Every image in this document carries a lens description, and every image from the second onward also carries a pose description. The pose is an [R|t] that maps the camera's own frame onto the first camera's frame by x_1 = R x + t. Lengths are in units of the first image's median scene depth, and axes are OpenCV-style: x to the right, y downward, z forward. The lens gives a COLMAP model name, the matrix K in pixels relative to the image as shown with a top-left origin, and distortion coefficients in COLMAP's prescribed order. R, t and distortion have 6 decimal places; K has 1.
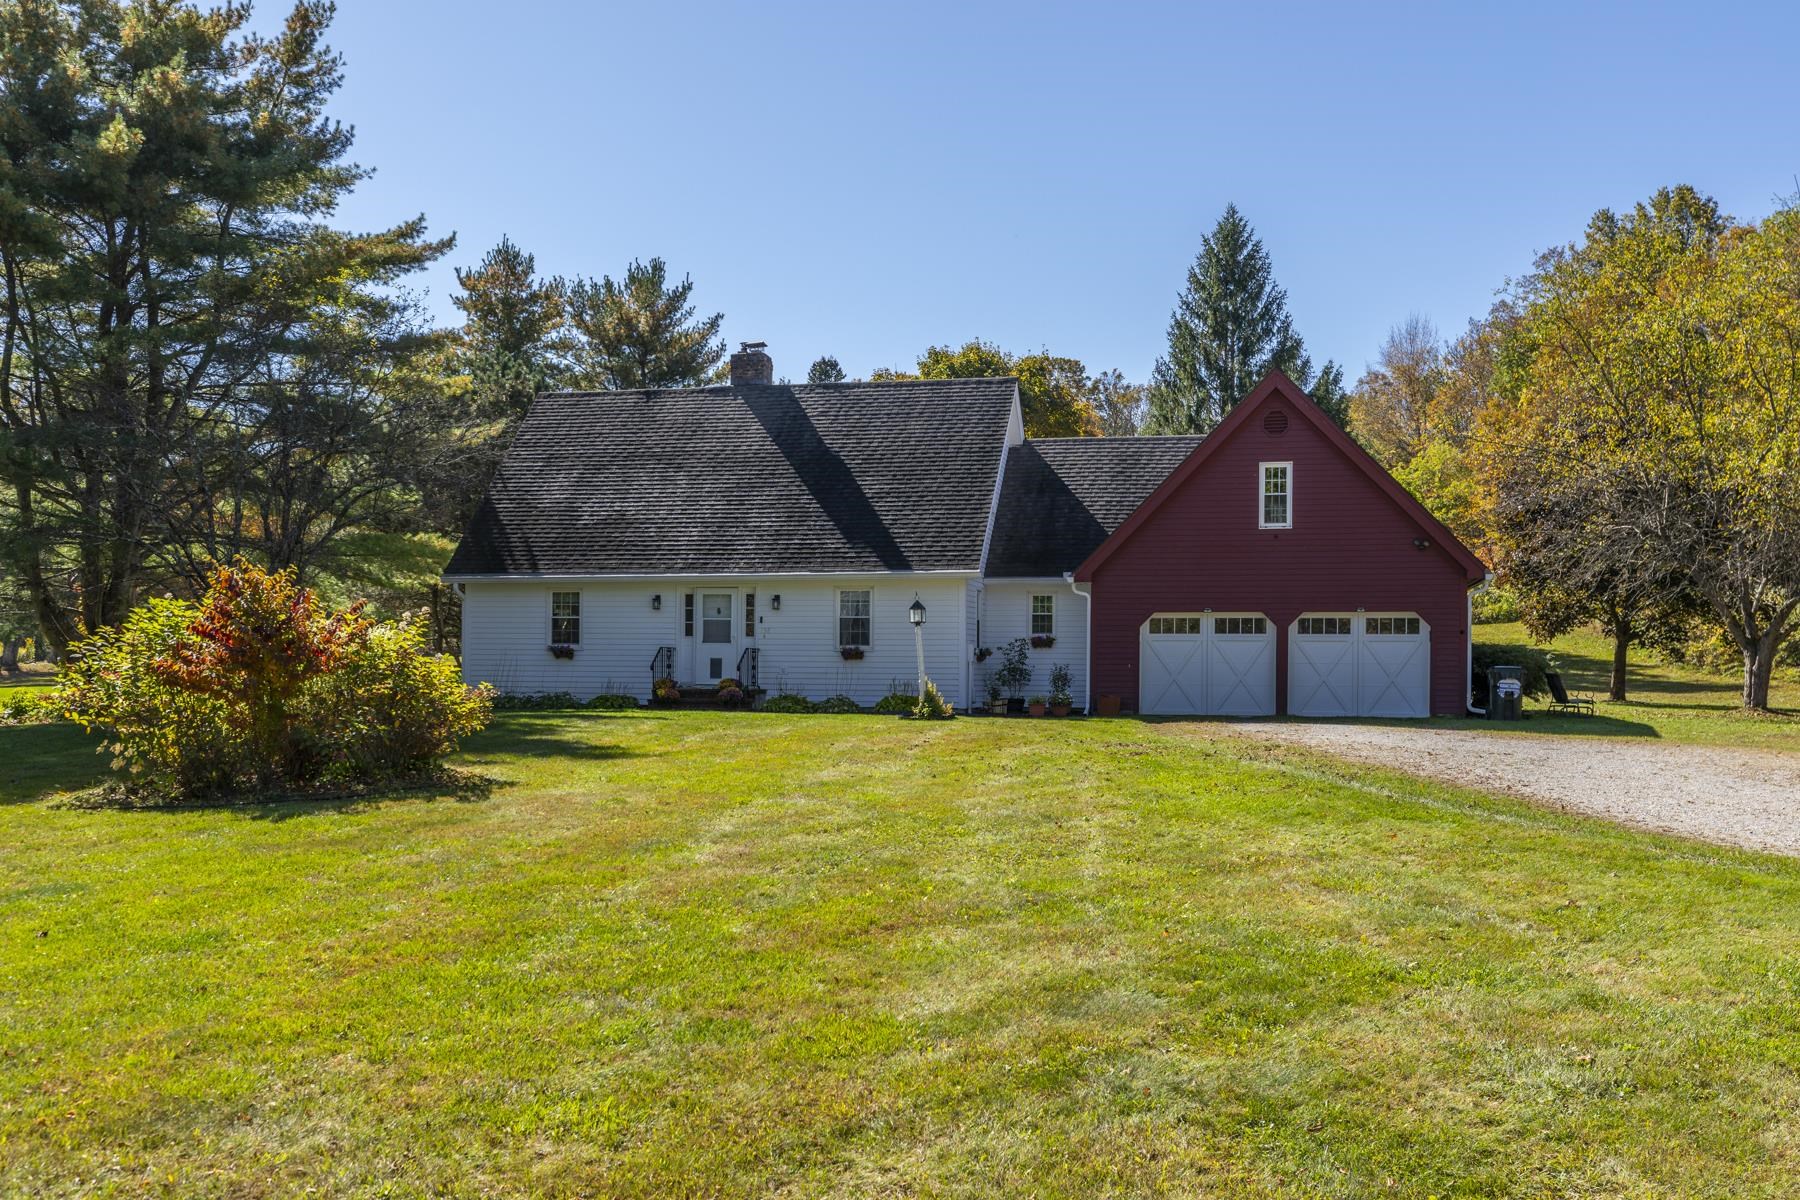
lens RADIAL K [[1662.6, 0, 899.5], [0, 1662.6, 605.3], [0, 0, 1]] dist [0.006331, 0.000000]
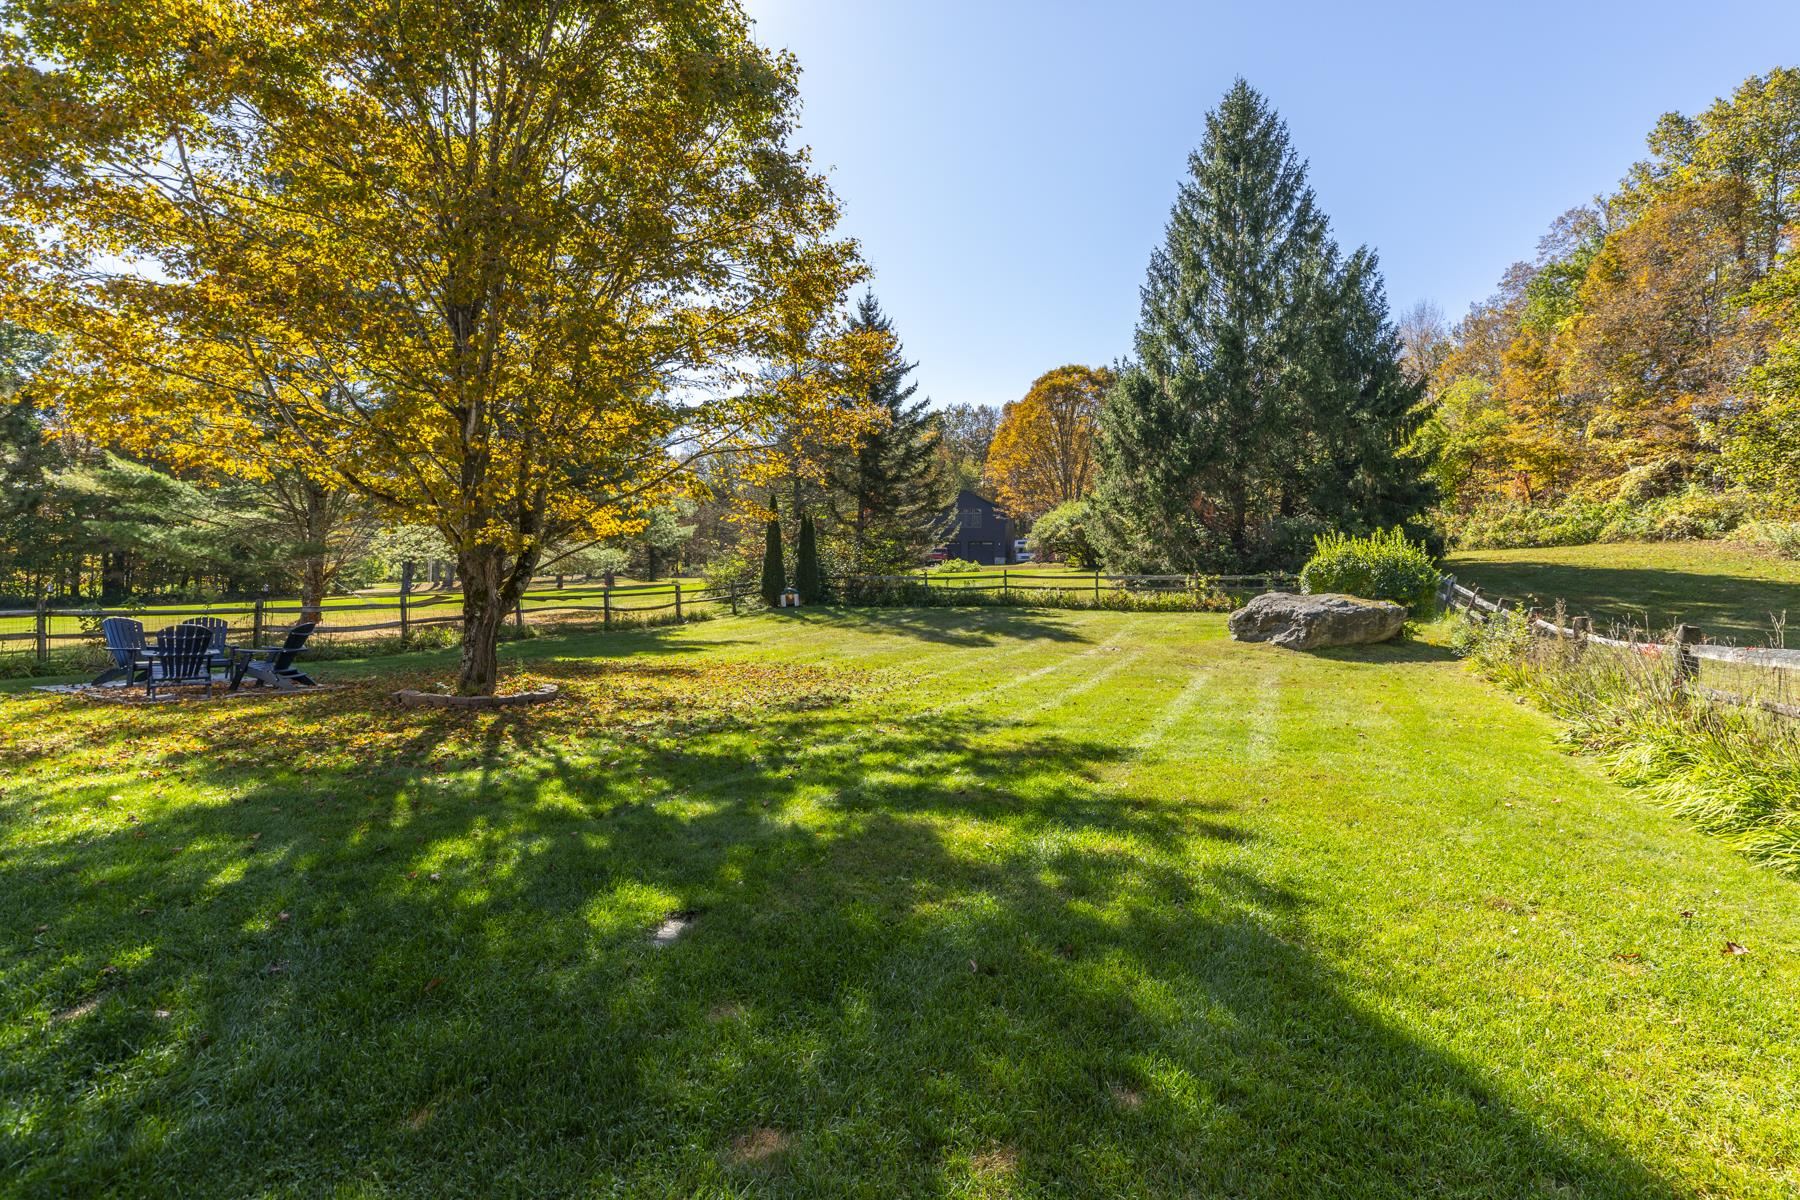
lens RADIAL K [[848.6, 0, 902.3], [0, 848.6, 585.9], [0, 0, 1]] dist [0.003651, 0.000863]
pose [[0.975226, -0.004616, -0.221163, 0.122719], [0.009481, 0.999736, 0.020939, 0.021043], [0.221008, -0.022517, 0.975012, 0.512861]]
